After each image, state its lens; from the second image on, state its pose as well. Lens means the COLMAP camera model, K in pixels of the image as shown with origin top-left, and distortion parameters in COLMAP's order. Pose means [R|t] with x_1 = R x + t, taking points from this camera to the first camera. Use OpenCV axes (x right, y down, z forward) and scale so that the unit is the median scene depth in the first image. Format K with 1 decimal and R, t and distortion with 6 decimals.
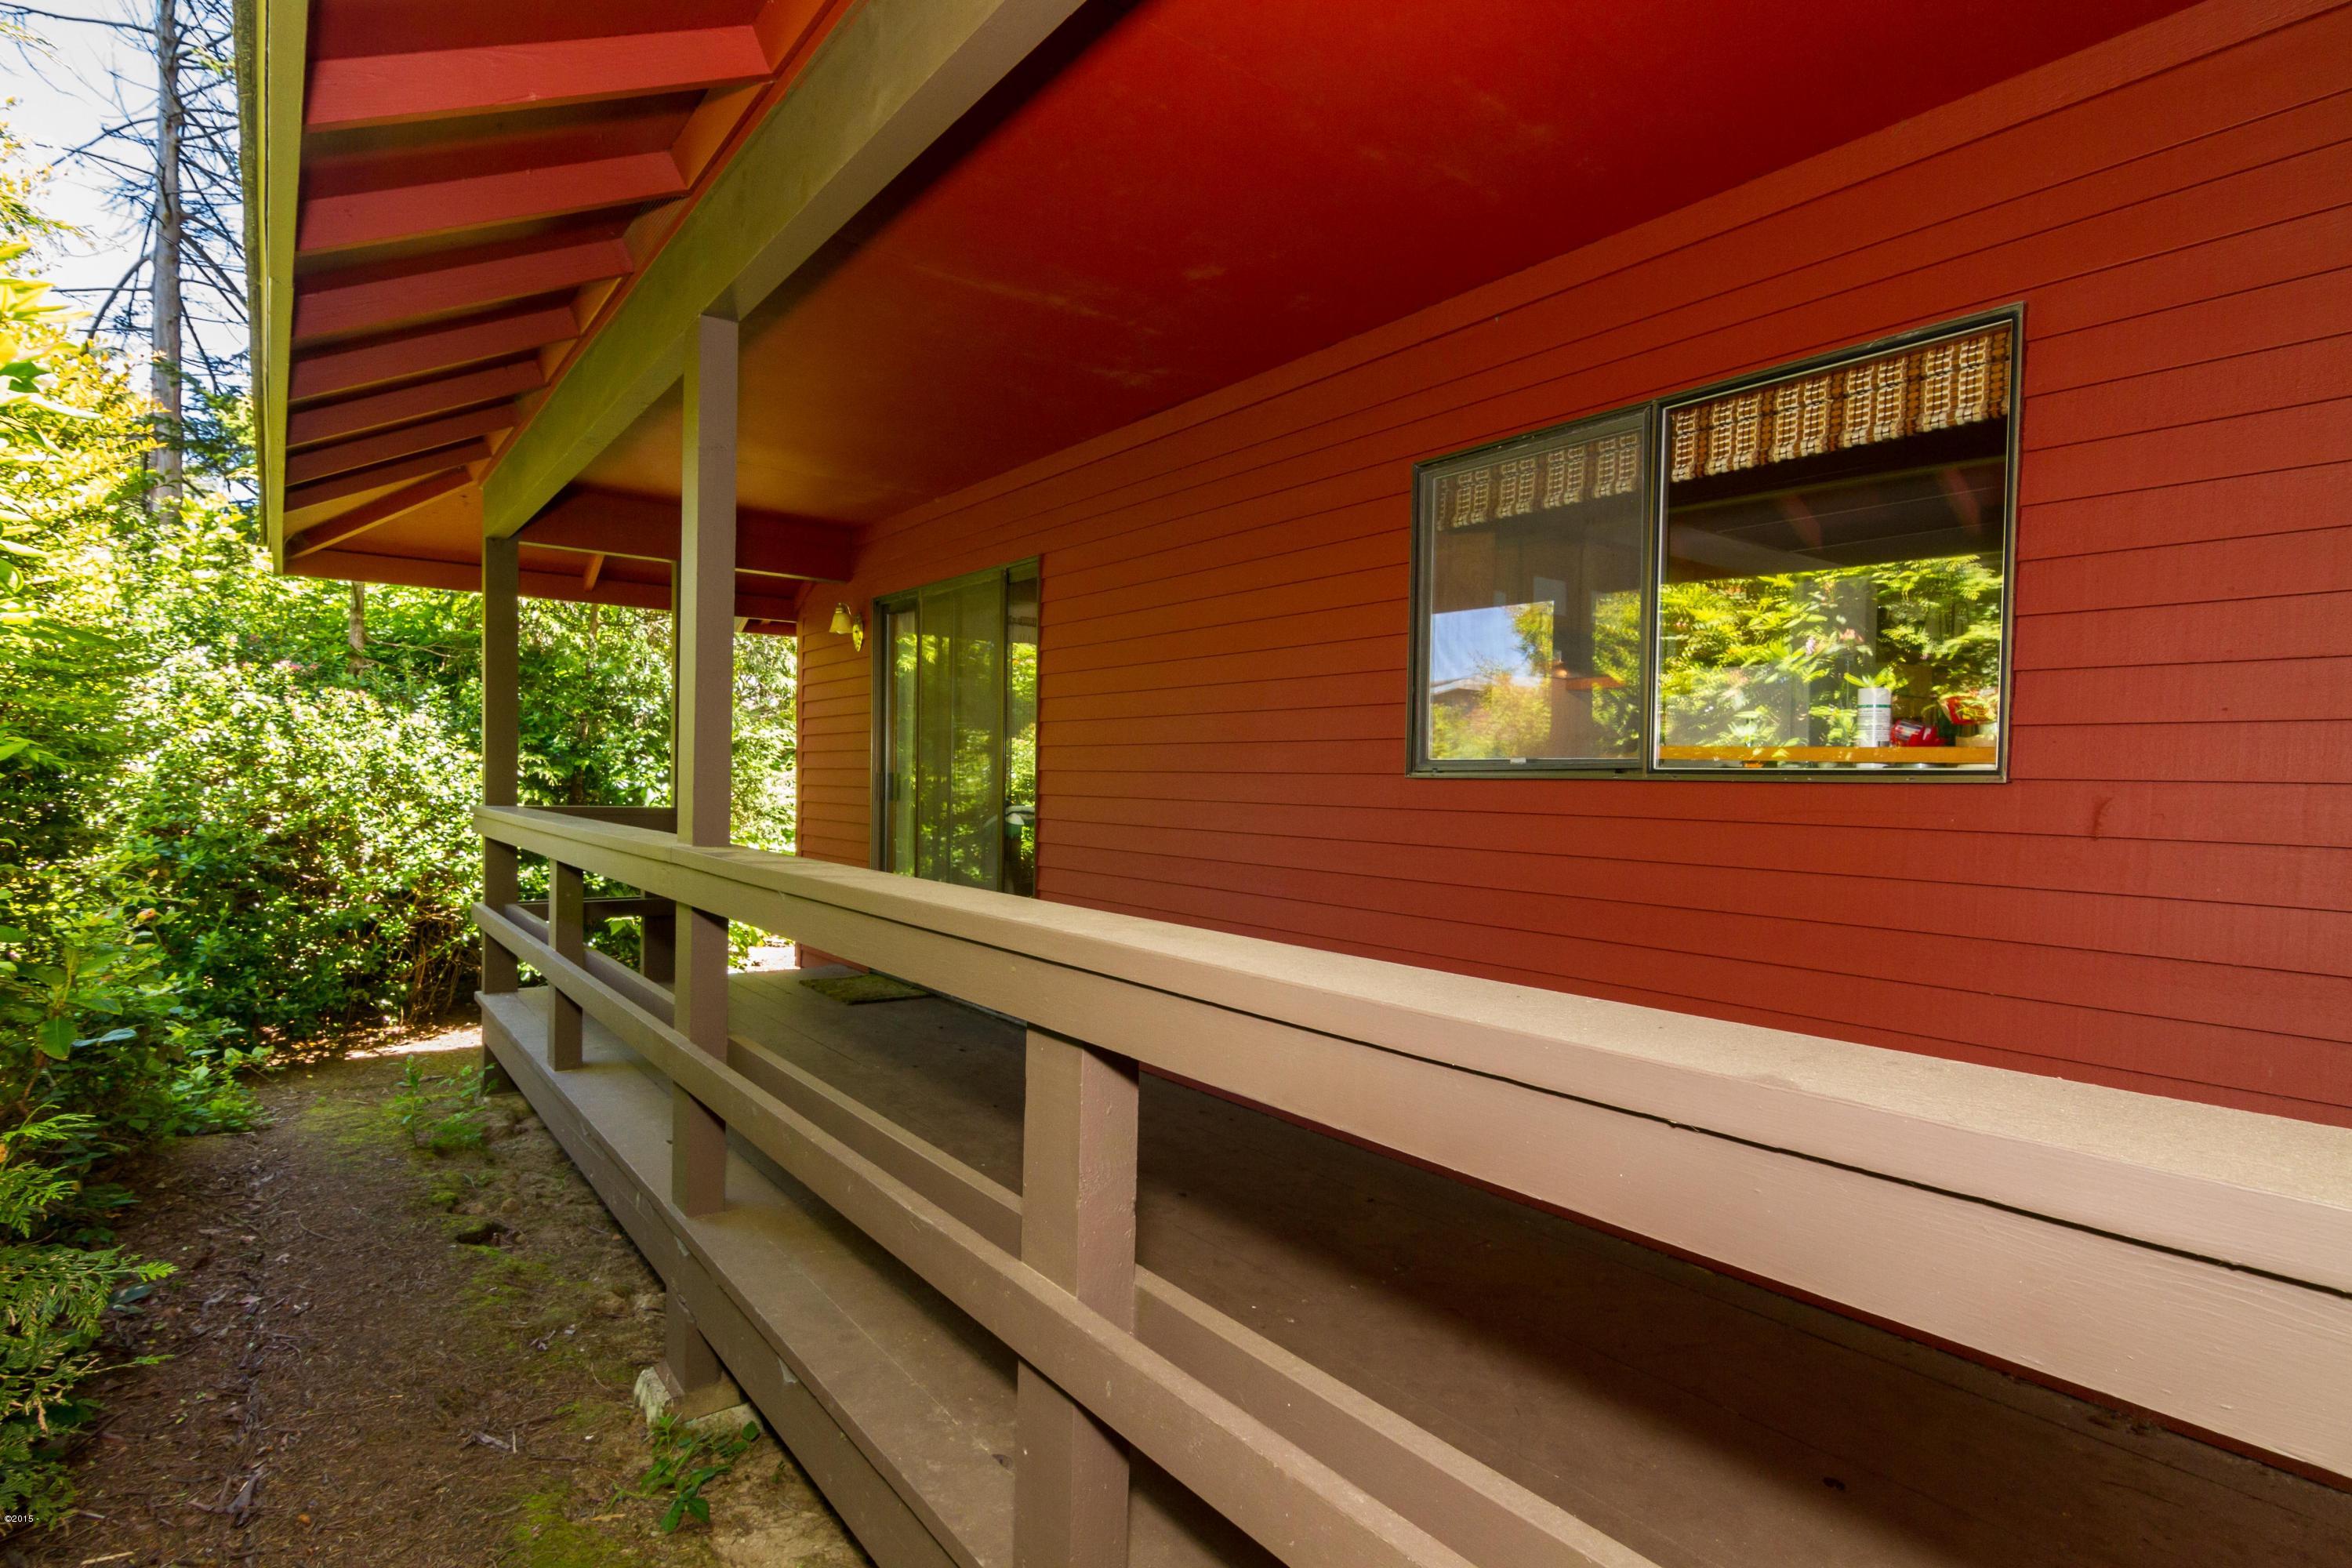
lens RADIAL K [[1210.5, 0, 1178.0], [0, 1210.5, 787.8], [0, 0, 1]] dist [0.009603, 0.001782]
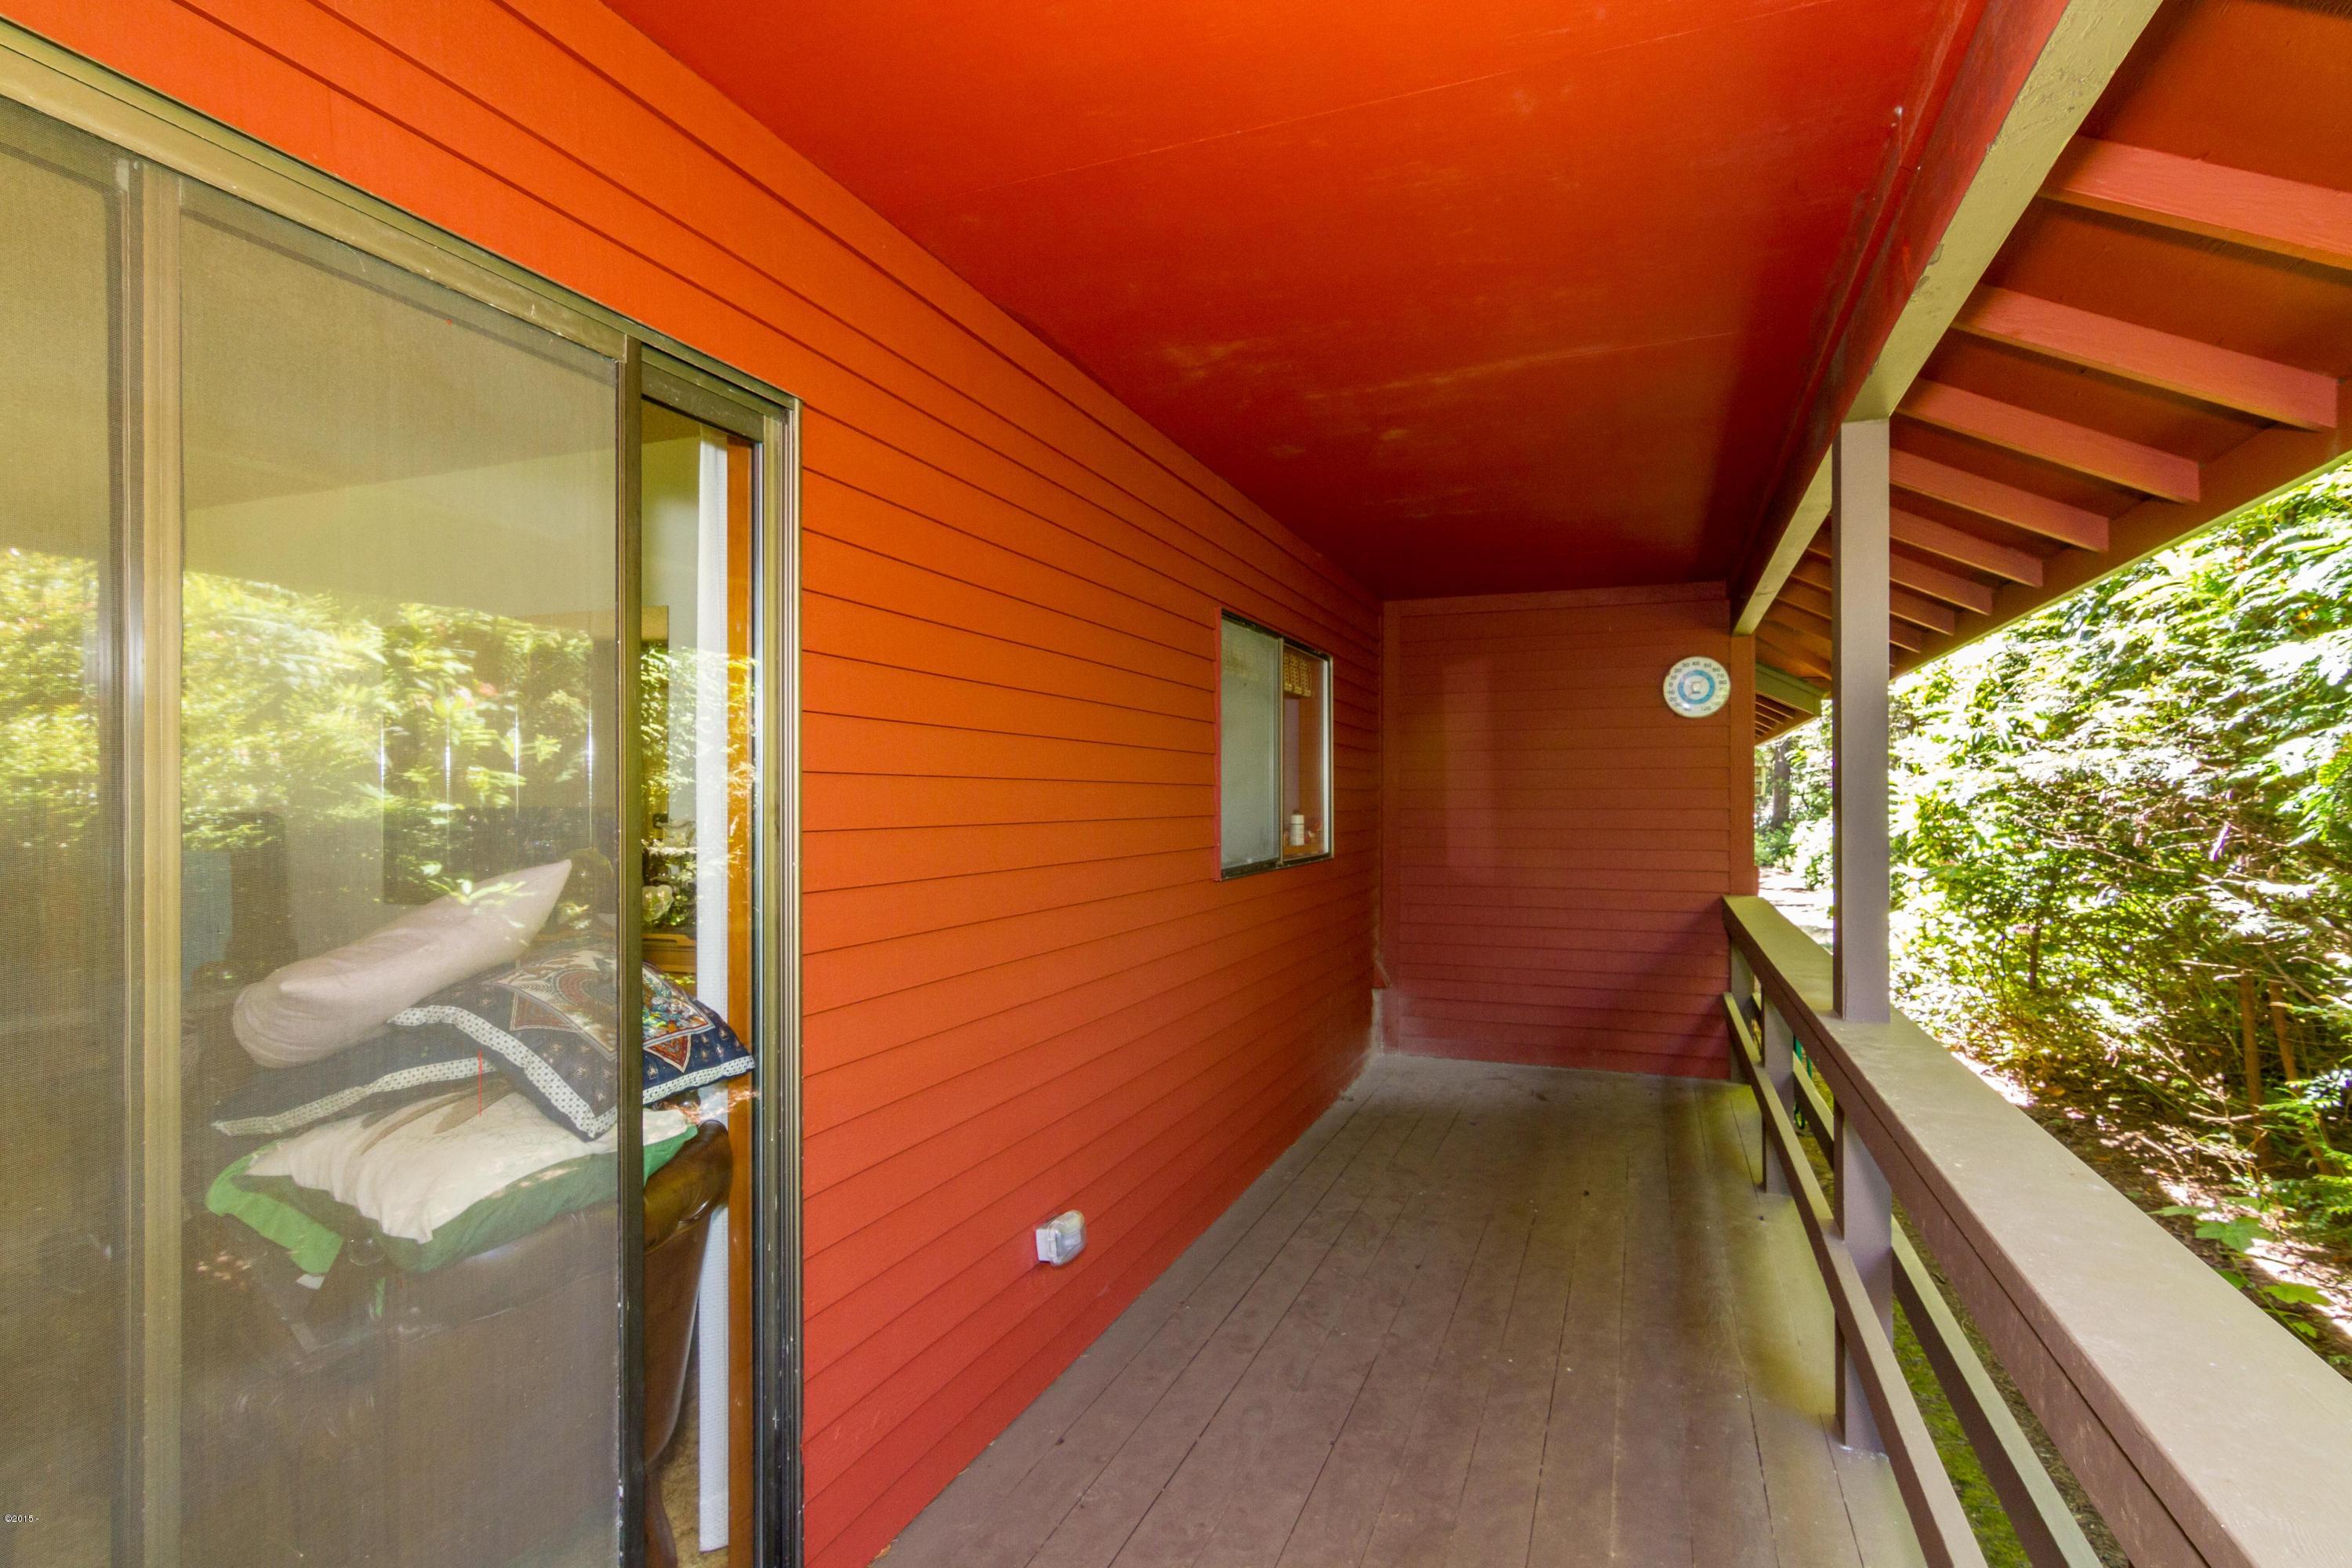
lens RADIAL K [[1210.5, 0, 1178.4], [0, 1210.5, 793.6], [0, 0, 1]] dist [0.009603, 0.001782]
pose [[-0.524669, -0.009140, 0.851257, -0.796021], [-0.002227, 0.999954, 0.009364, -0.102278], [-0.851303, 0.003017, -0.524665, 1.695408]]
